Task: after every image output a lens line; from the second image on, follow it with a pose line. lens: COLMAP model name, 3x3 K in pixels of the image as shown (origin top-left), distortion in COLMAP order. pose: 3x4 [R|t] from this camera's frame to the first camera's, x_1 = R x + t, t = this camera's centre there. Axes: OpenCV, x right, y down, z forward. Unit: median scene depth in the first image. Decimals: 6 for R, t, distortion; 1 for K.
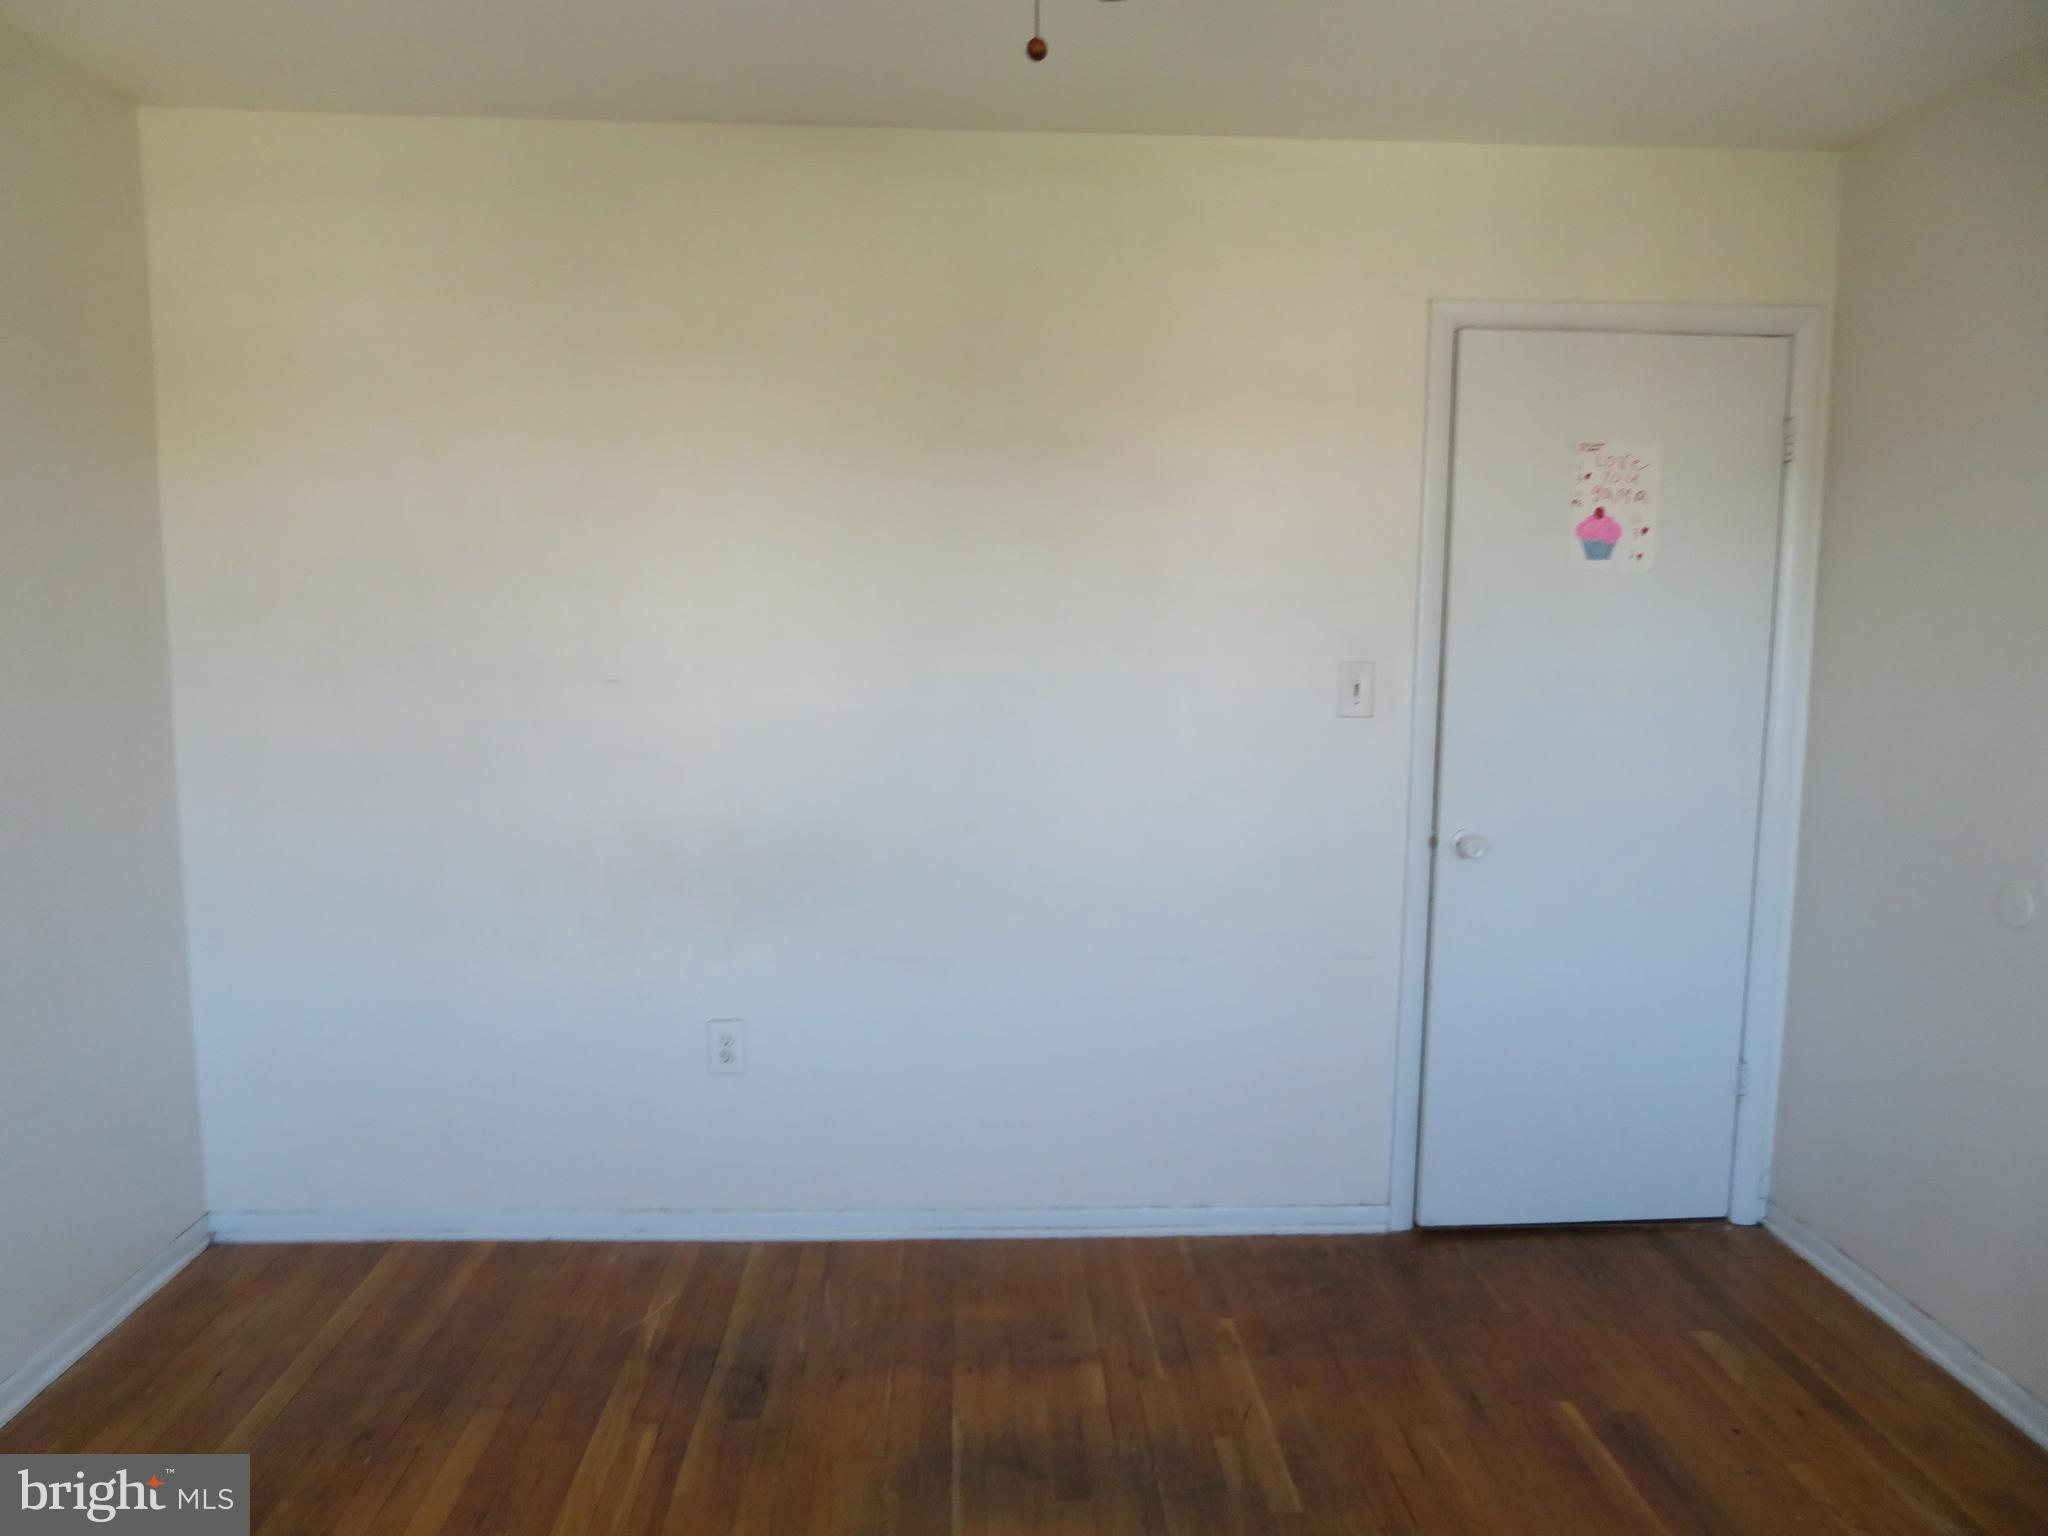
lens RADIAL K [[1498.2, 0, 1024.0], [0, 1498.2, 768.0], [0, 0, 1]] dist [-0.007811, -0.003675]
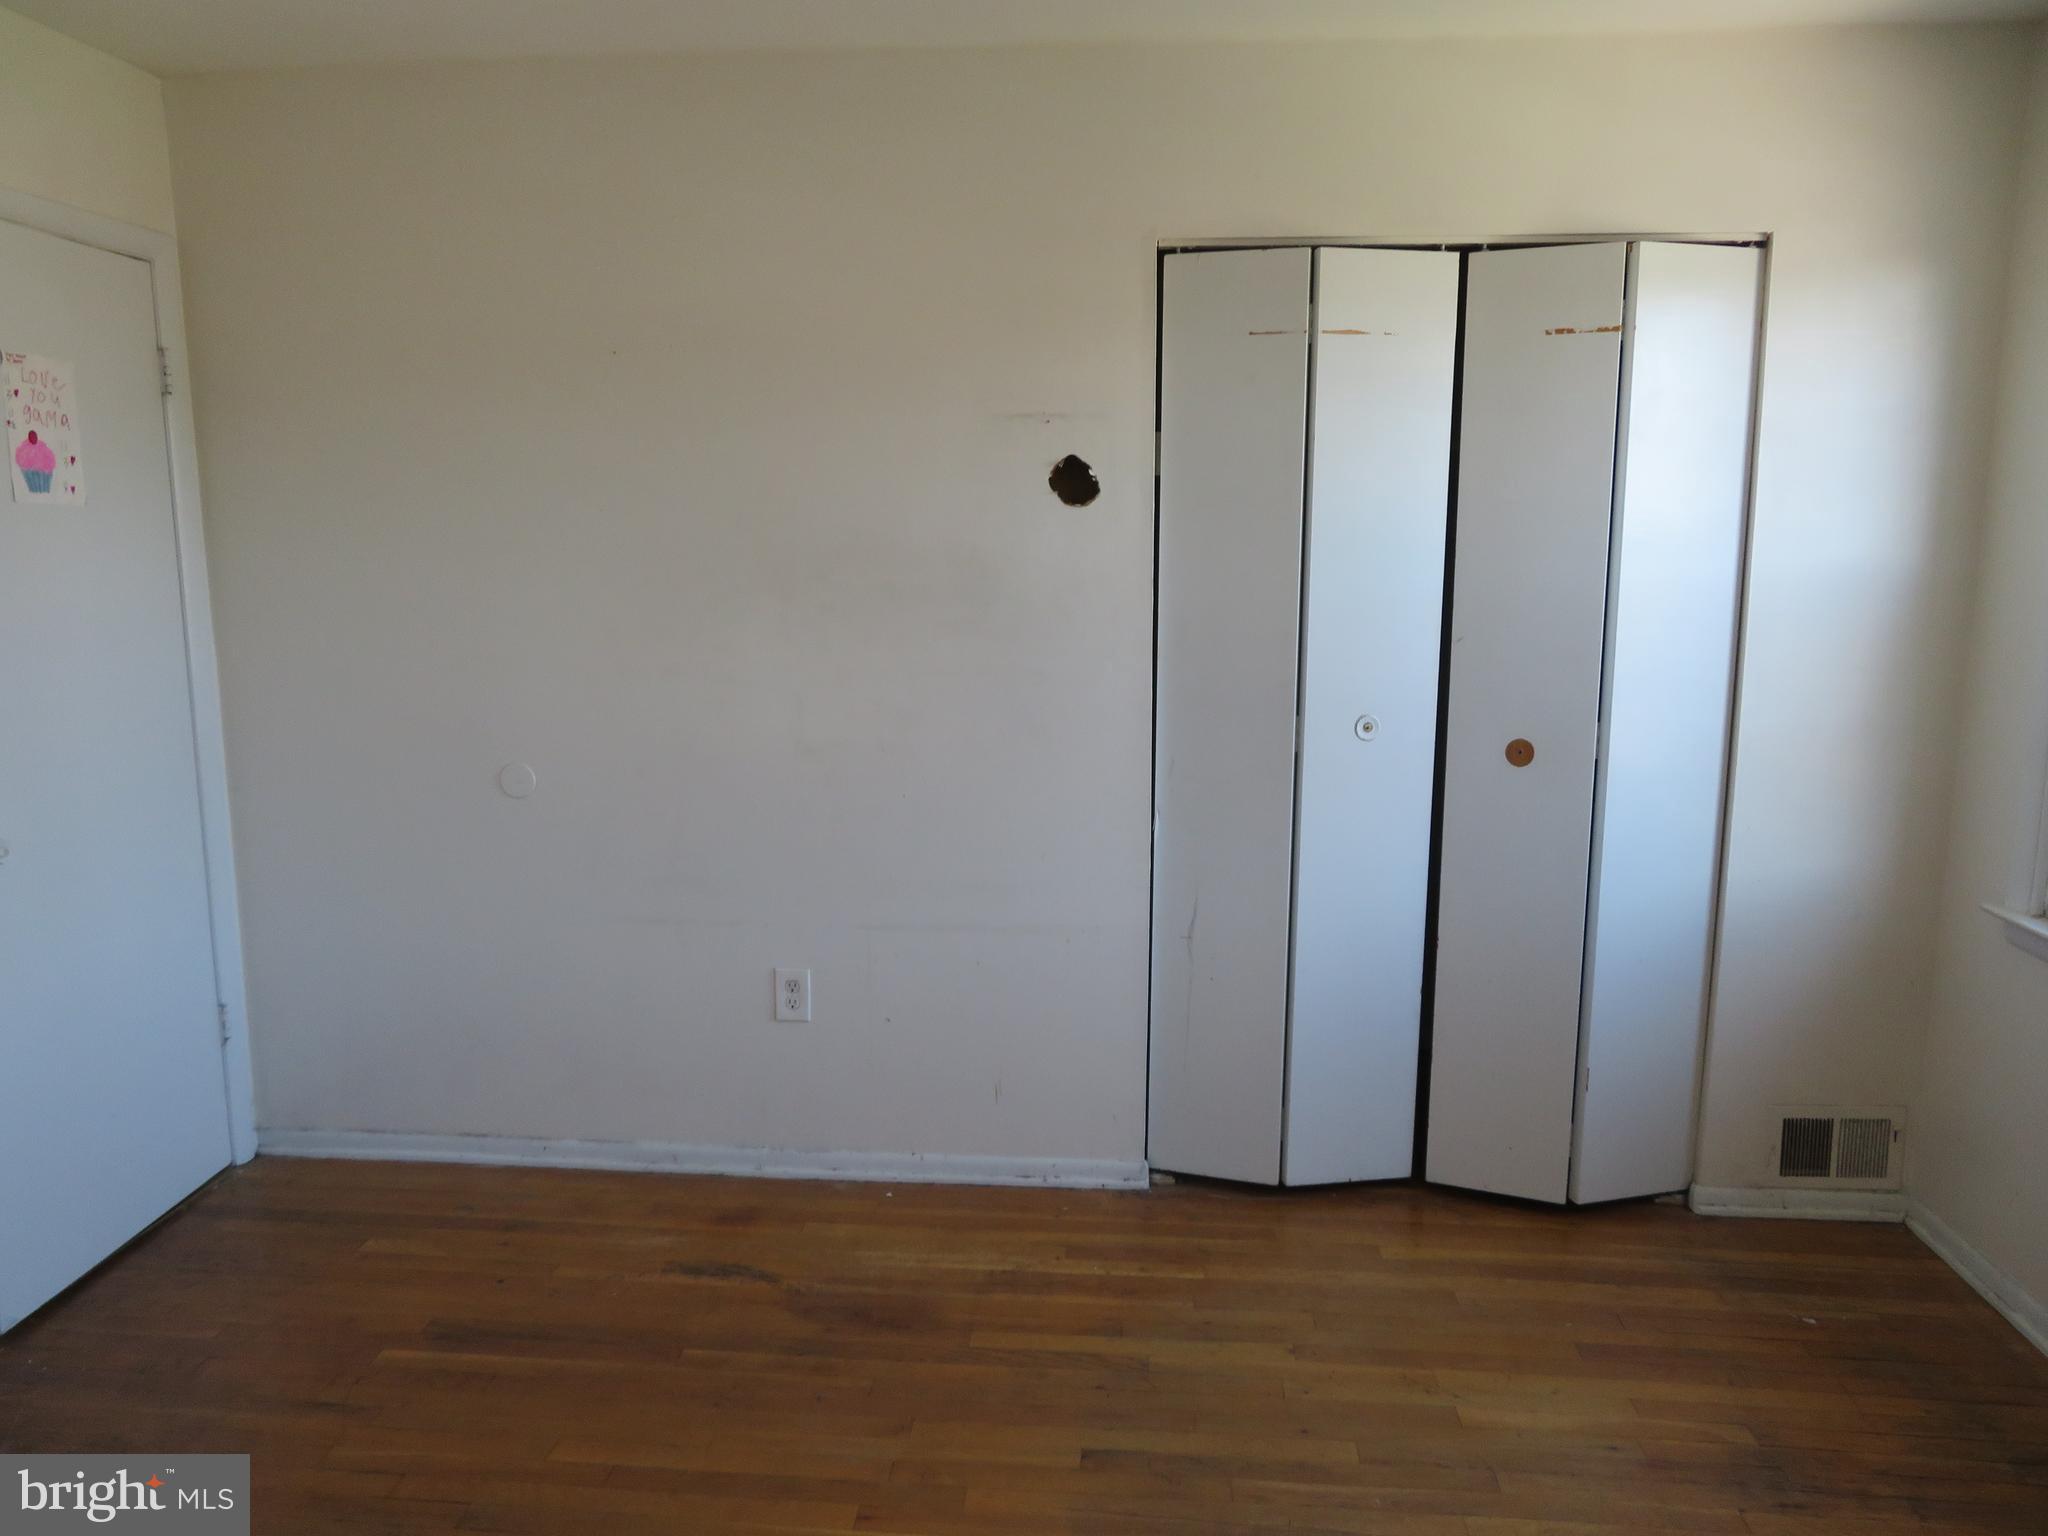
lens RADIAL K [[1459.2, 0, 1024.0], [0, 1459.2, 768.0], [0, 0, 1]] dist [-0.002368, -0.006683]
pose [[0.126583, -0.169508, 0.977366, -0.390126], [0.122539, 0.980417, 0.154167, -0.043826], [-0.984358, 0.100251, 0.144875, 0.340345]]
